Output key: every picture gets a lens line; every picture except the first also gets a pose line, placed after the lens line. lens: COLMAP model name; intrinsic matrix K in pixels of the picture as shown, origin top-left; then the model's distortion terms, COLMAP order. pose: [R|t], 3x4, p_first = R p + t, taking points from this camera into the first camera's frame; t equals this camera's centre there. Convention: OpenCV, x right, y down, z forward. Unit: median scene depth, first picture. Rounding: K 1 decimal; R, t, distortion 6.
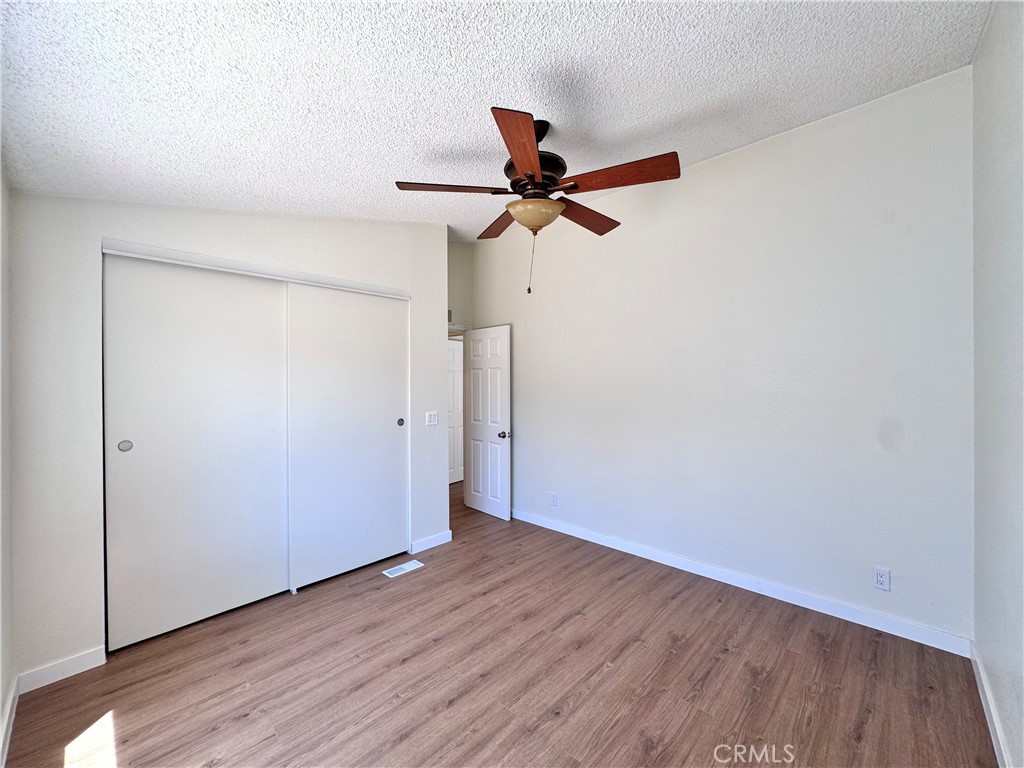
lens RADIAL K [[410.5, 0, 511.4], [0, 410.5, 383.7], [0, 0, 1]] dist [-0.003744, 0.000791]
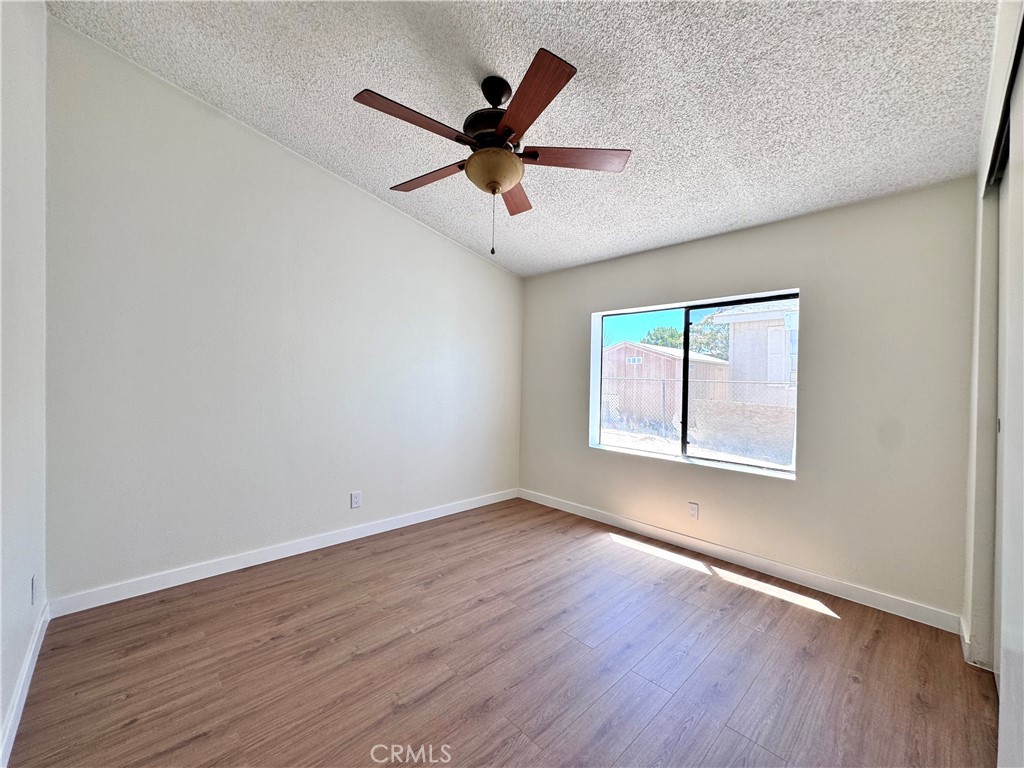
lens RADIAL K [[410.5, 0, 511.1], [0, 410.5, 381.6], [0, 0, 1]] dist [-0.003744, 0.000791]
pose [[-0.998798, -0.012031, 0.047524, -0.034783], [-0.011590, 0.999887, 0.009532, 0.074503], [-0.047633, 0.008969, -0.998825, 1.962096]]
